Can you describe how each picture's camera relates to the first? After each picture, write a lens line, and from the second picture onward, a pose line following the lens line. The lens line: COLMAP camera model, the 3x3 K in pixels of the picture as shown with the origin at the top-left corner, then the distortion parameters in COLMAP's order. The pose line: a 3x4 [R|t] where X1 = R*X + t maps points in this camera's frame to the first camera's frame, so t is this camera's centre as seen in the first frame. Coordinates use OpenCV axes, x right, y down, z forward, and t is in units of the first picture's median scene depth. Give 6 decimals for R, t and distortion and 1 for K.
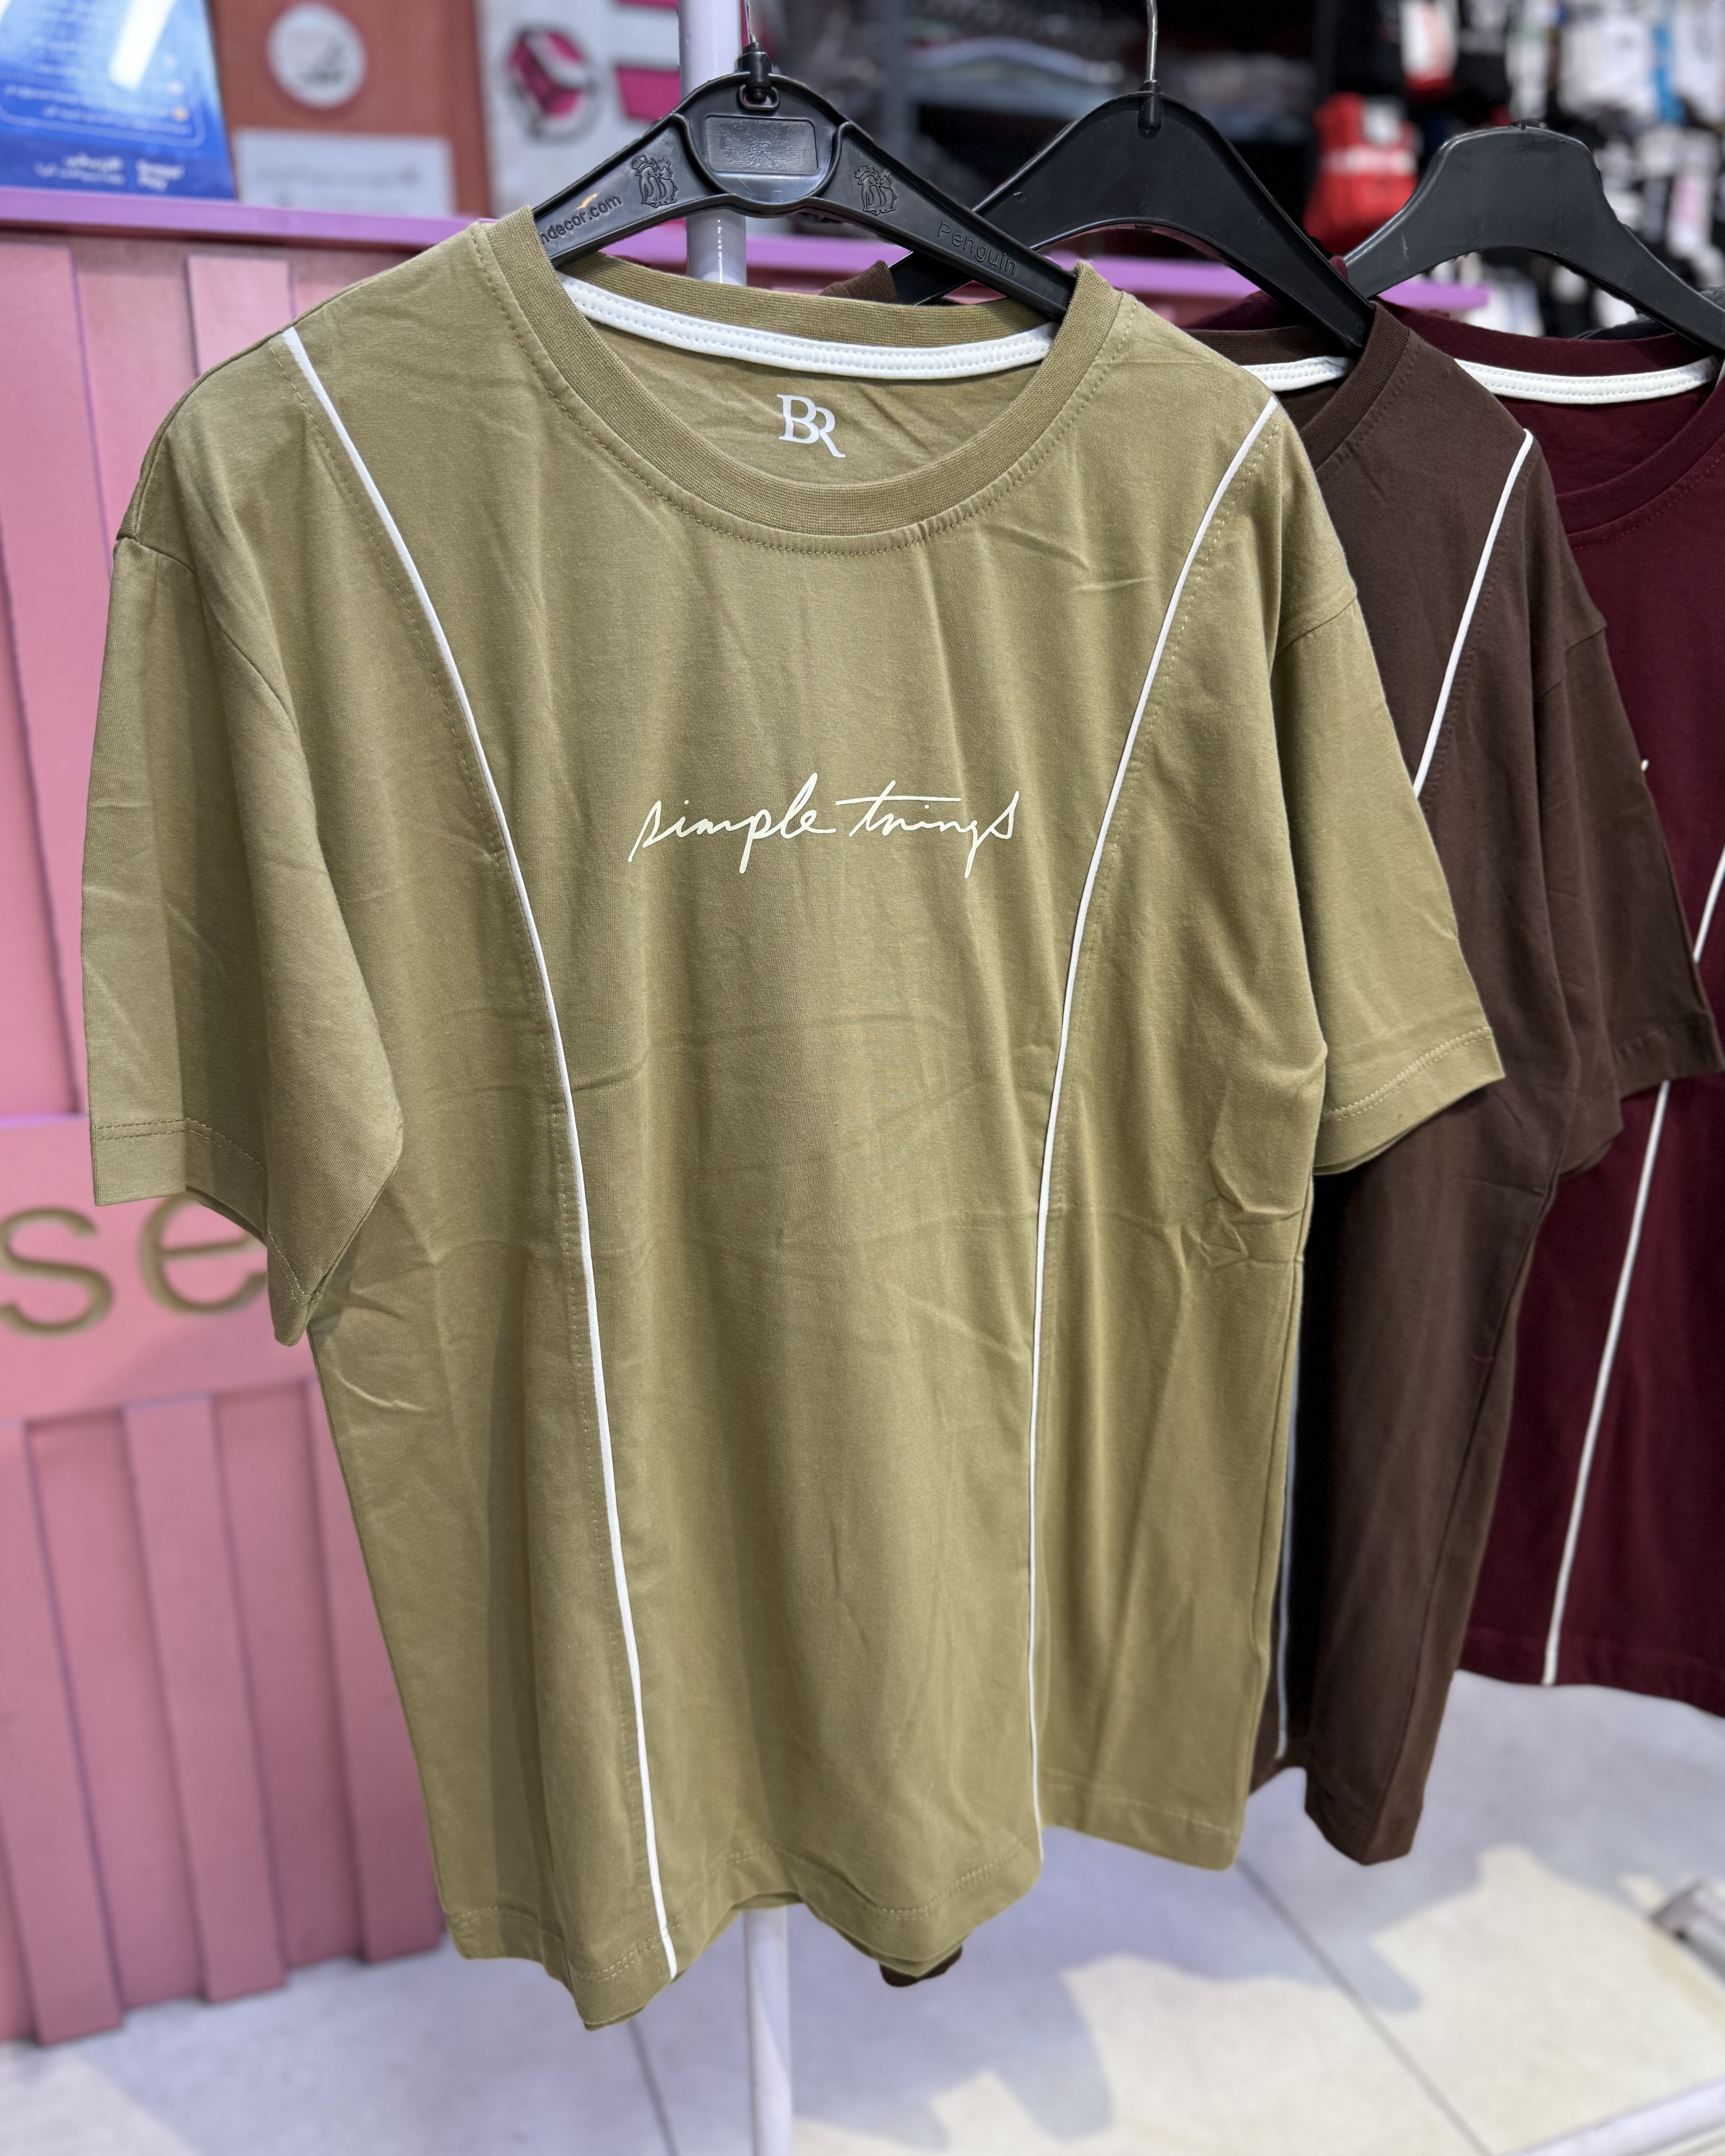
lens RADIAL K [[1690.5, 0, 863.0], [0, 1690.5, 1141.8], [0, 0, 1]] dist [0.133941, -0.259275]
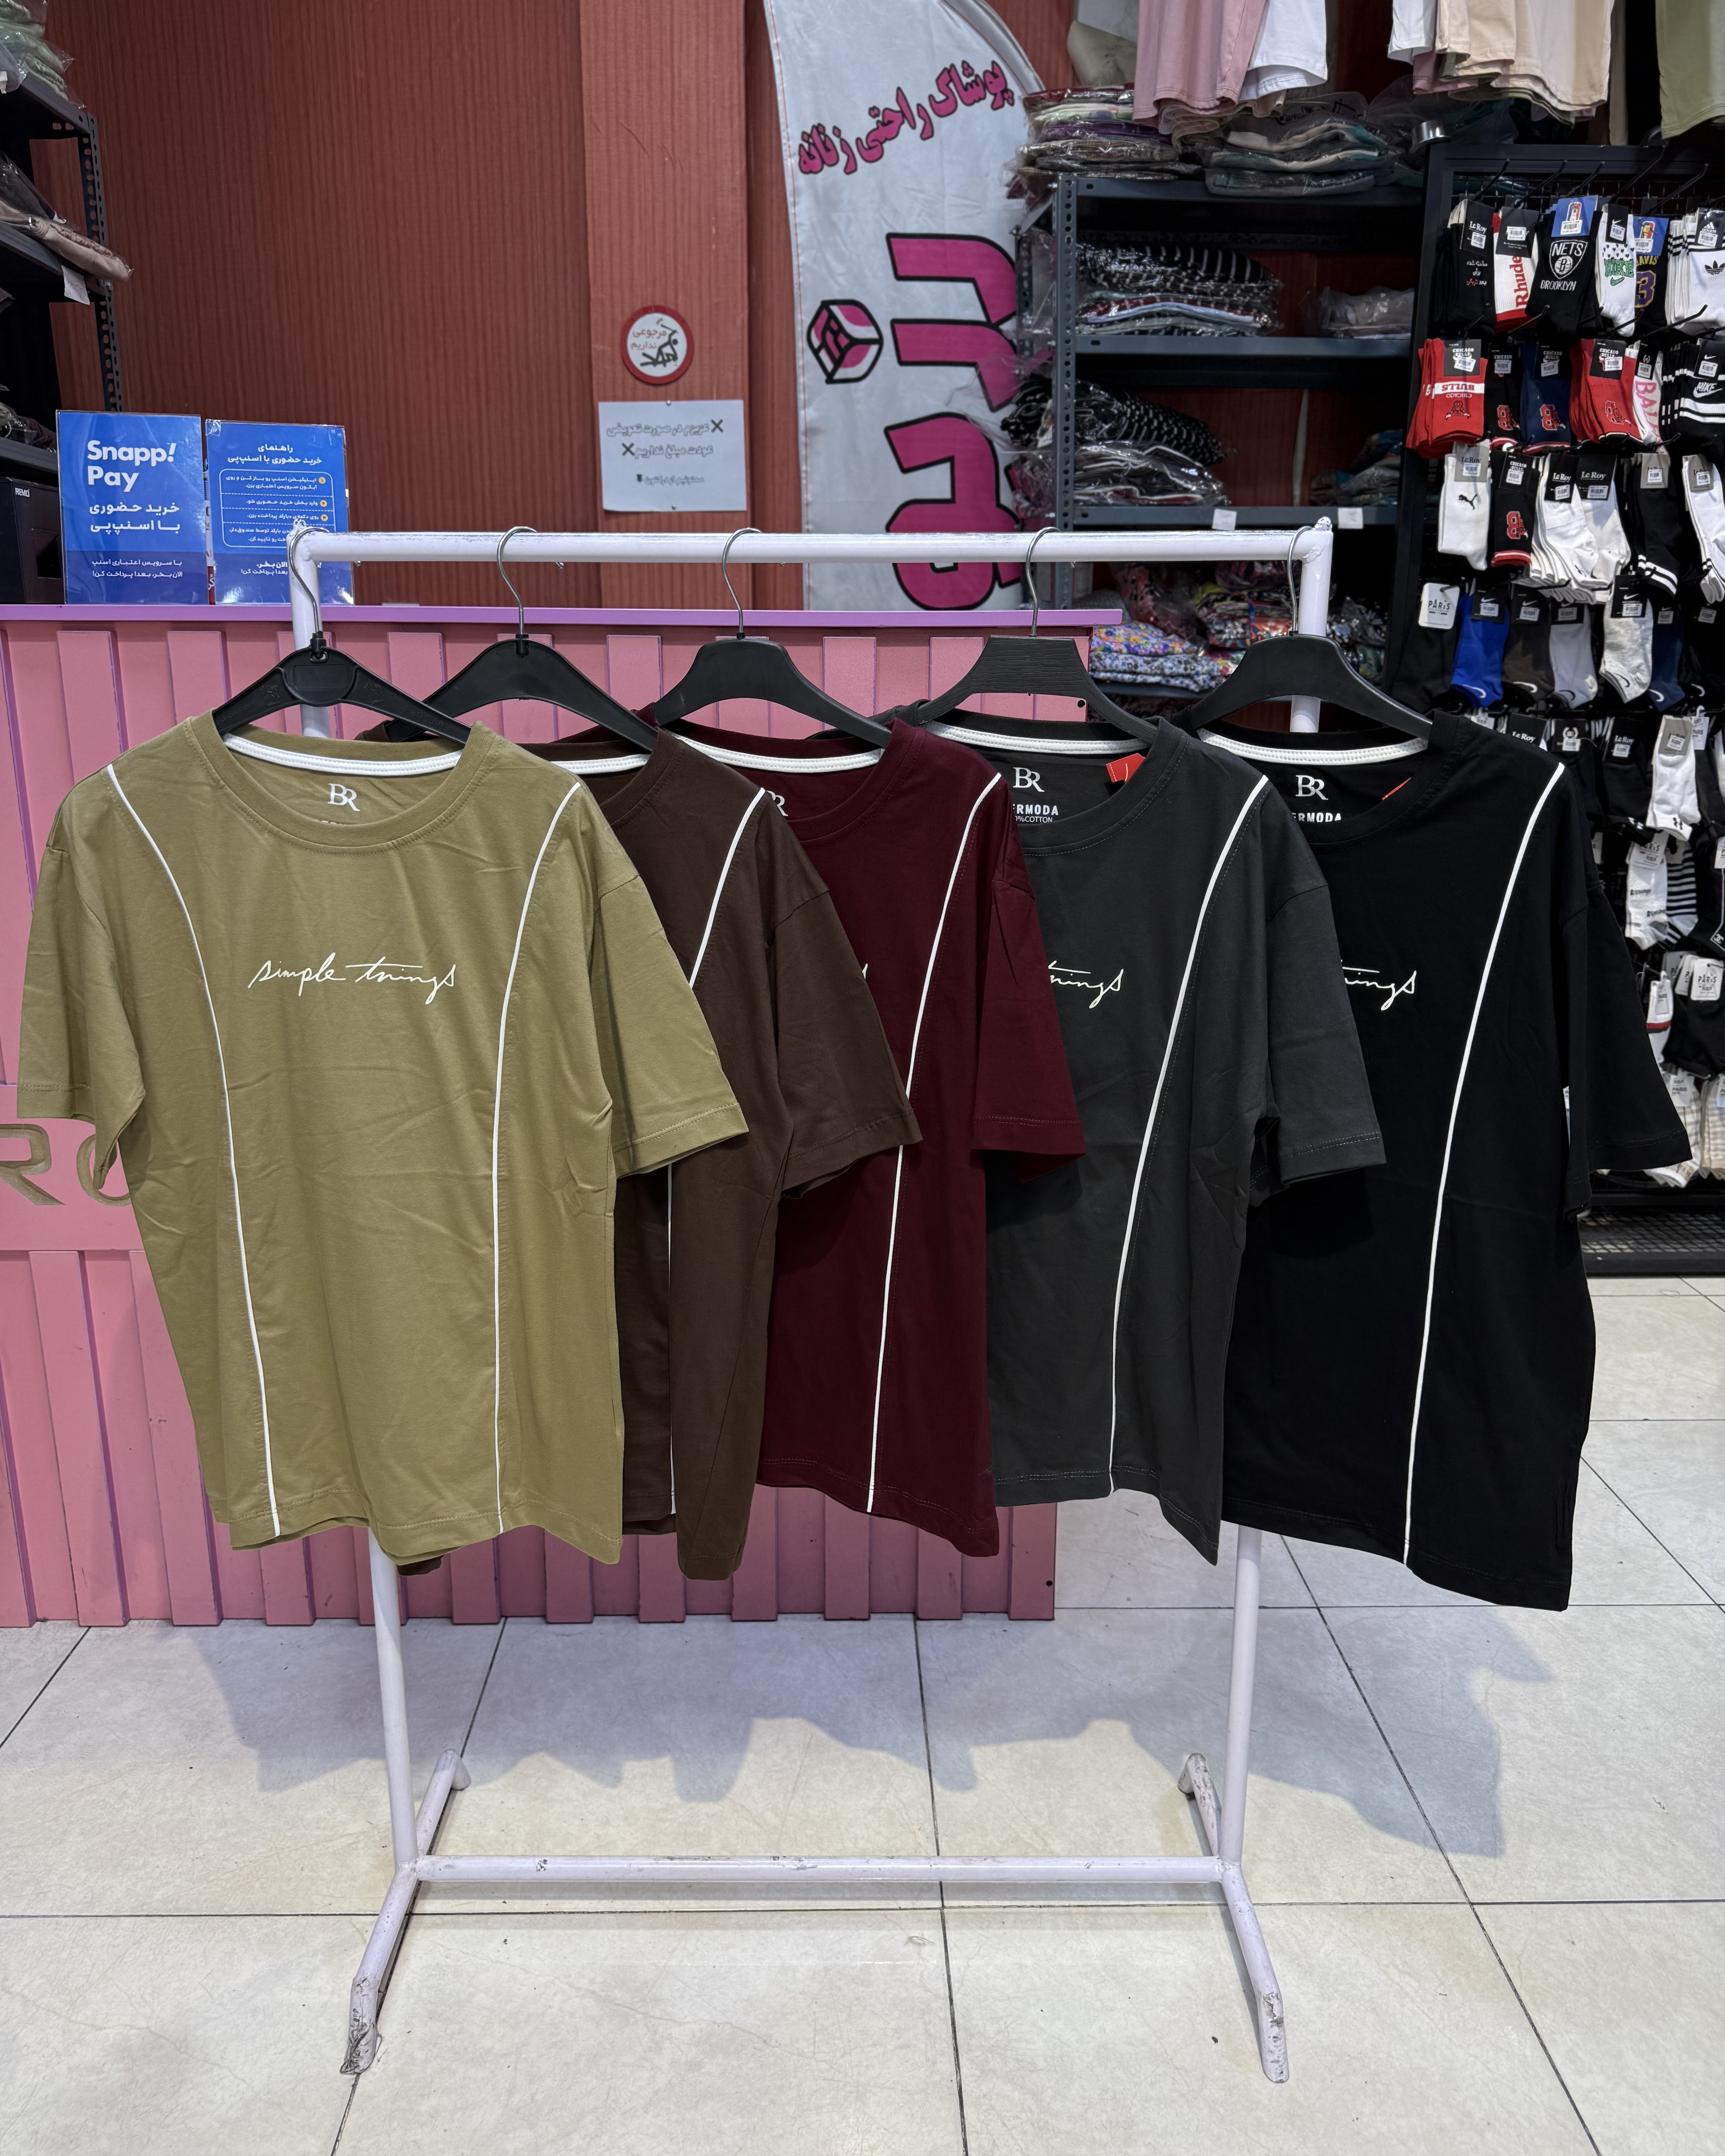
lens RADIAL K [[1690.4, 0, 863.0], [0, 1690.4, 1141.8], [0, 0, 1]] dist [0.133941, -0.259275]
pose [[0.949465, 0.096127, -0.298792, 1.233808], [-0.104744, 0.994415, -0.012919, -0.019551], [0.295881, 0.043563, 0.954231, -0.831182]]
